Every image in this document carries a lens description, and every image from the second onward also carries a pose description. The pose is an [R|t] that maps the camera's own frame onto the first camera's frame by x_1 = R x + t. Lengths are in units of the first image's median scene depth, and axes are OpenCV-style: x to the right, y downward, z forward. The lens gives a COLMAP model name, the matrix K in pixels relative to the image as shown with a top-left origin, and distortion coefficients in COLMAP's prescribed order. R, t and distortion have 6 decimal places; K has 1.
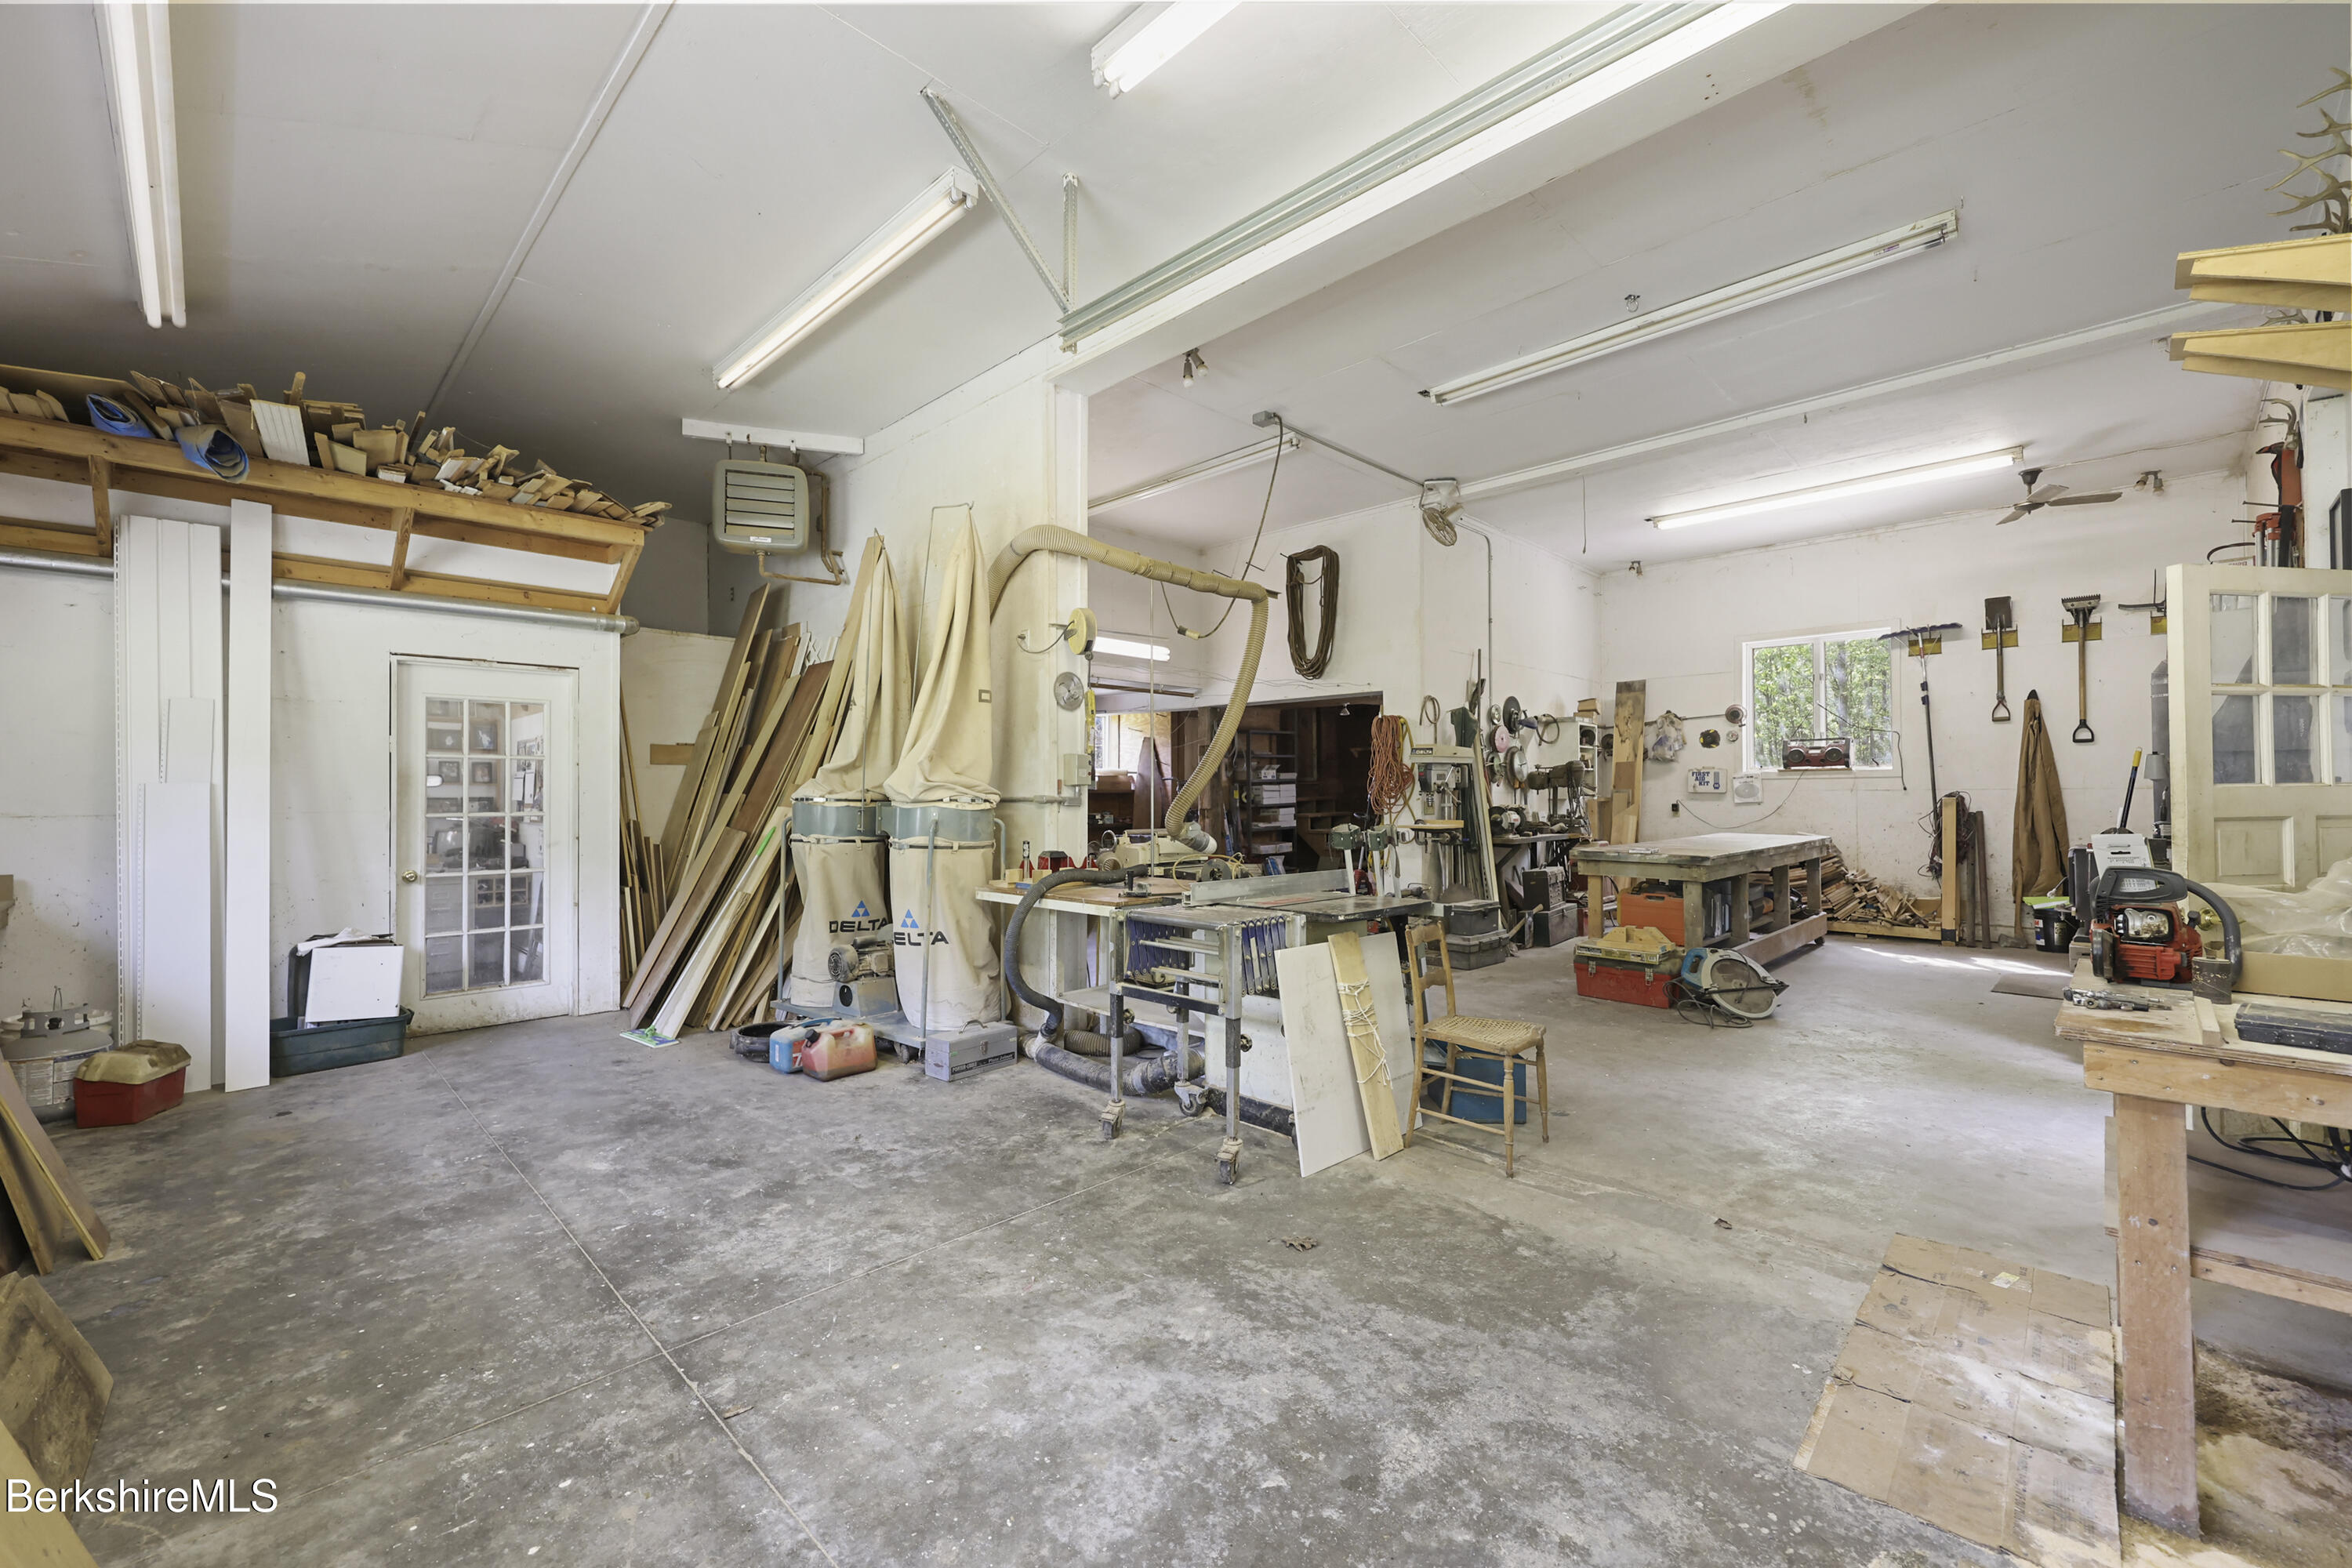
lens RADIAL K [[961.9, 0, 1179.9], [0, 961.9, 776.5], [0, 0, 1]] dist [0.001175, 0.000163]
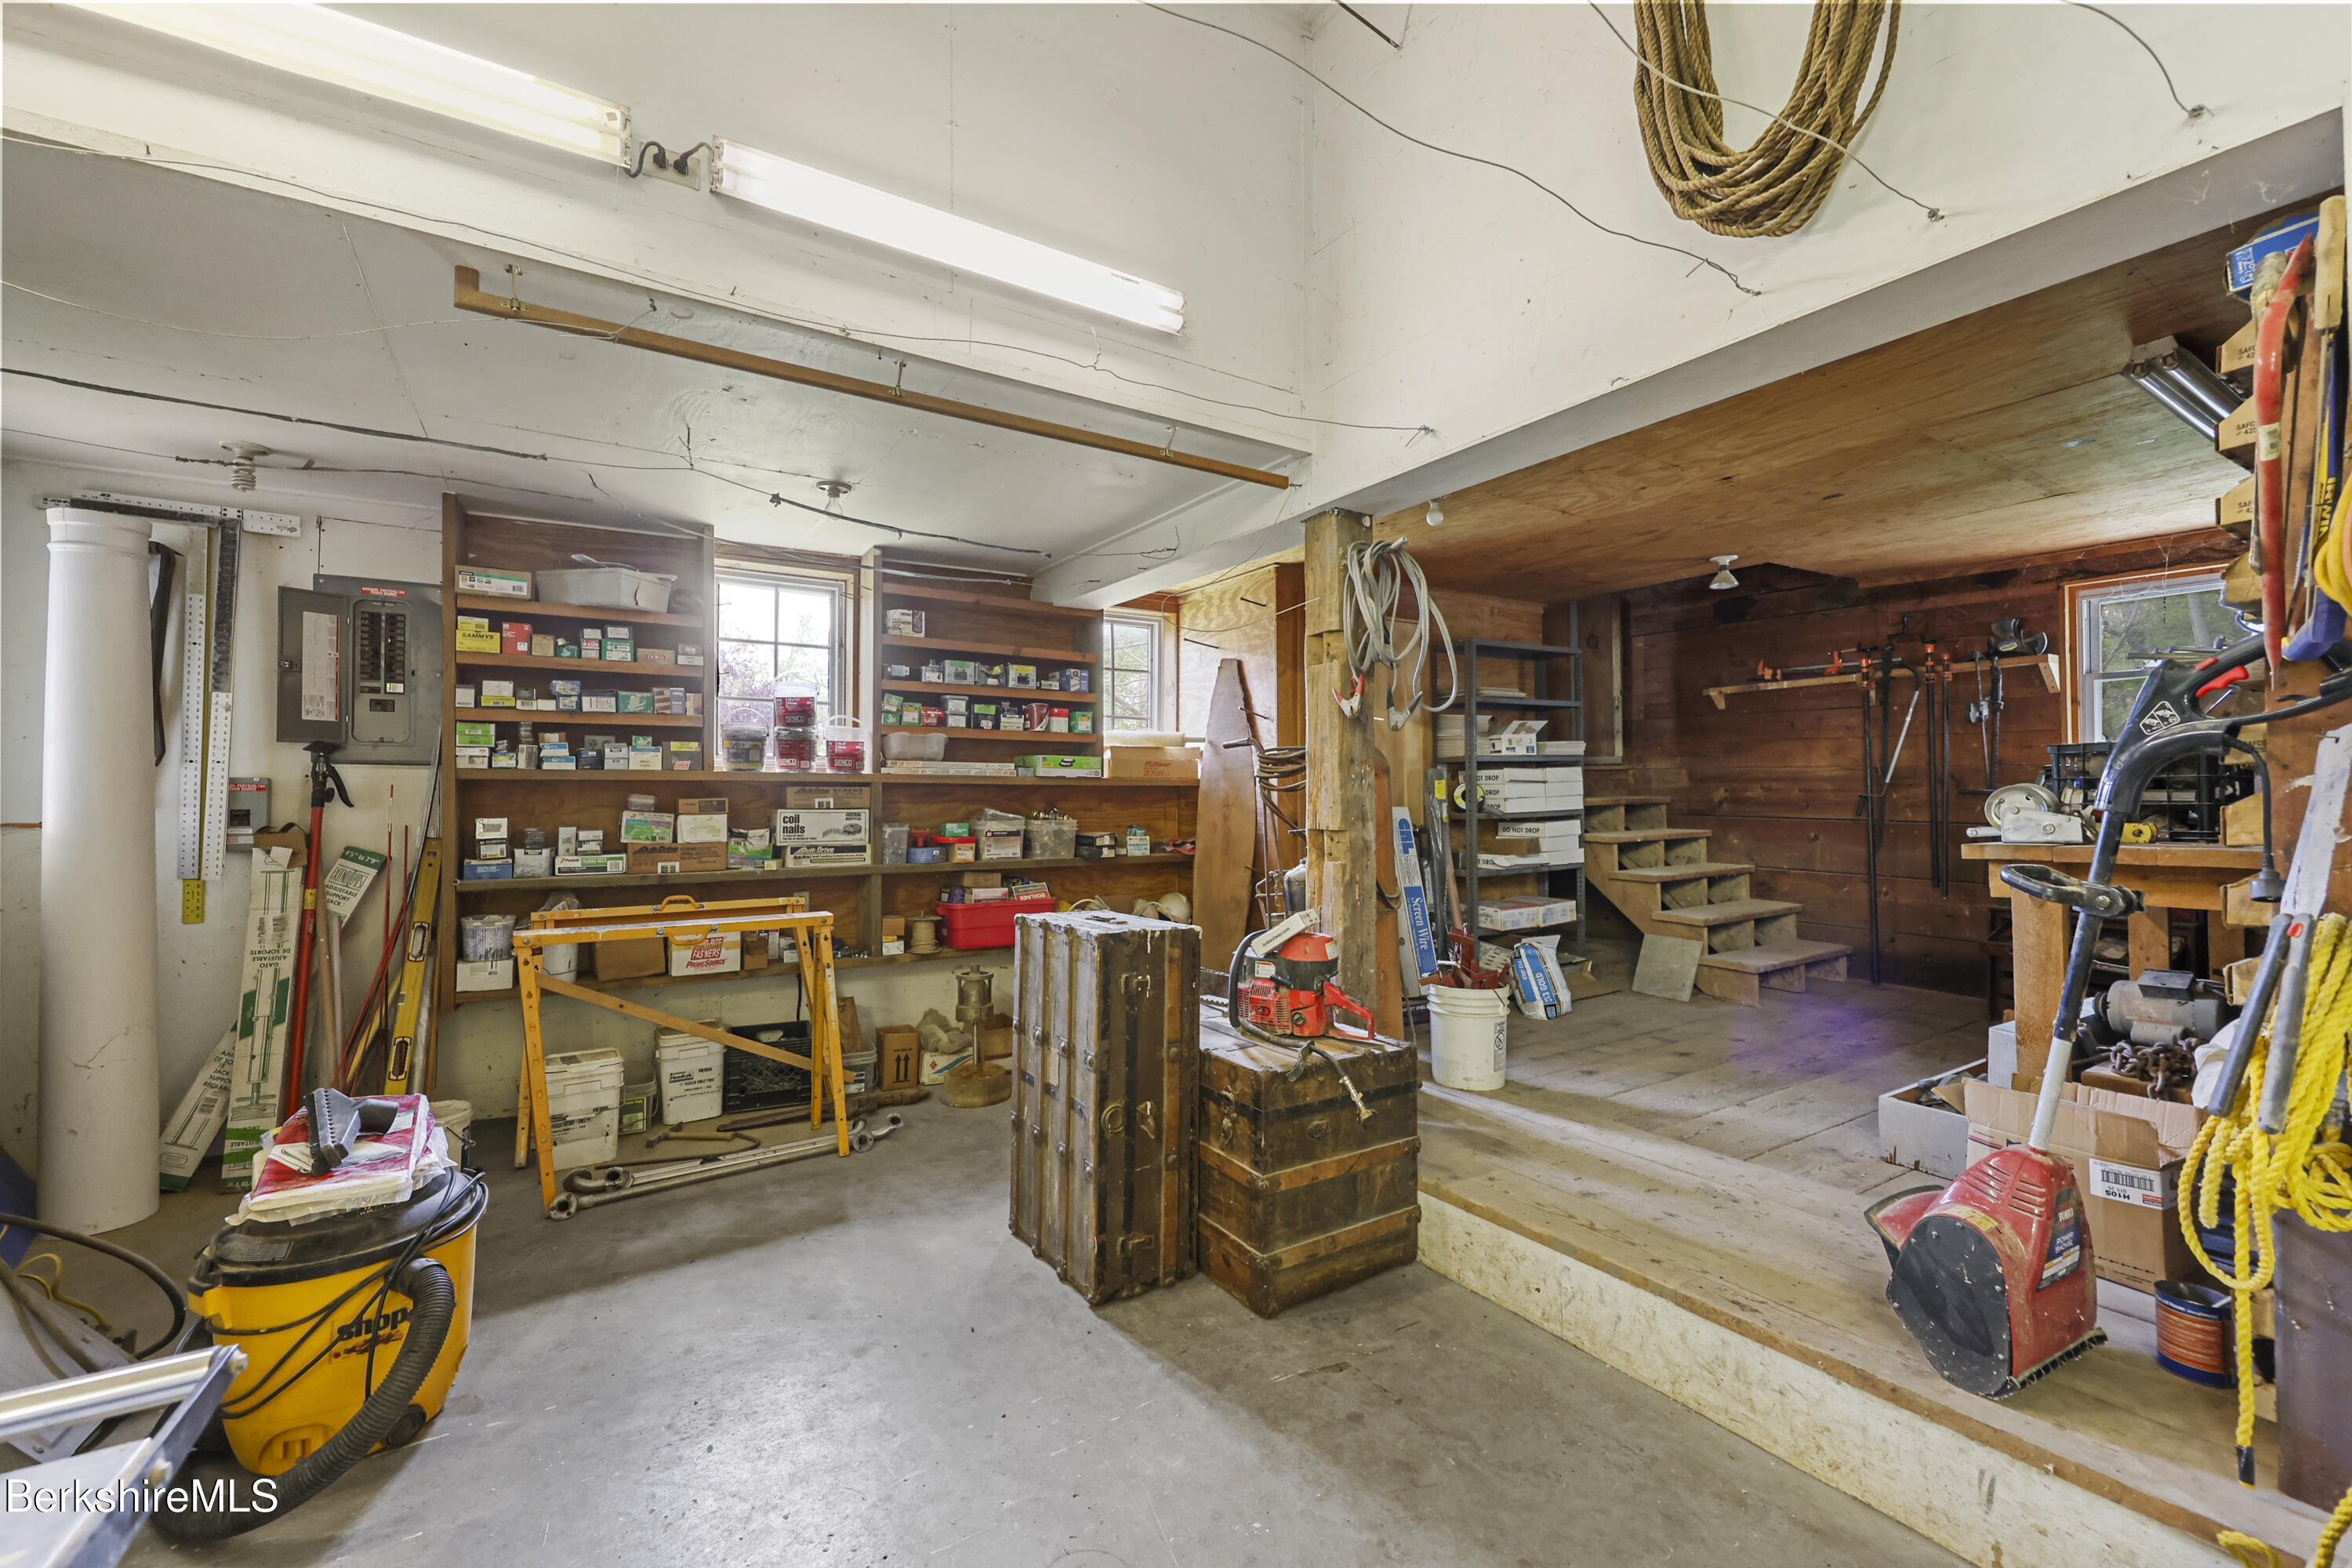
lens RADIAL K [[961.9, 0, 1179.9], [0, 961.9, 776.5], [0, 0, 1]] dist [0.001175, 0.000163]
pose [[0.973552, -0.002170, -0.228457, 0.042769], [0.002365, 0.999997, 0.000581, 0.012180], [0.228455, -0.001106, 0.973554, 0.544245]]
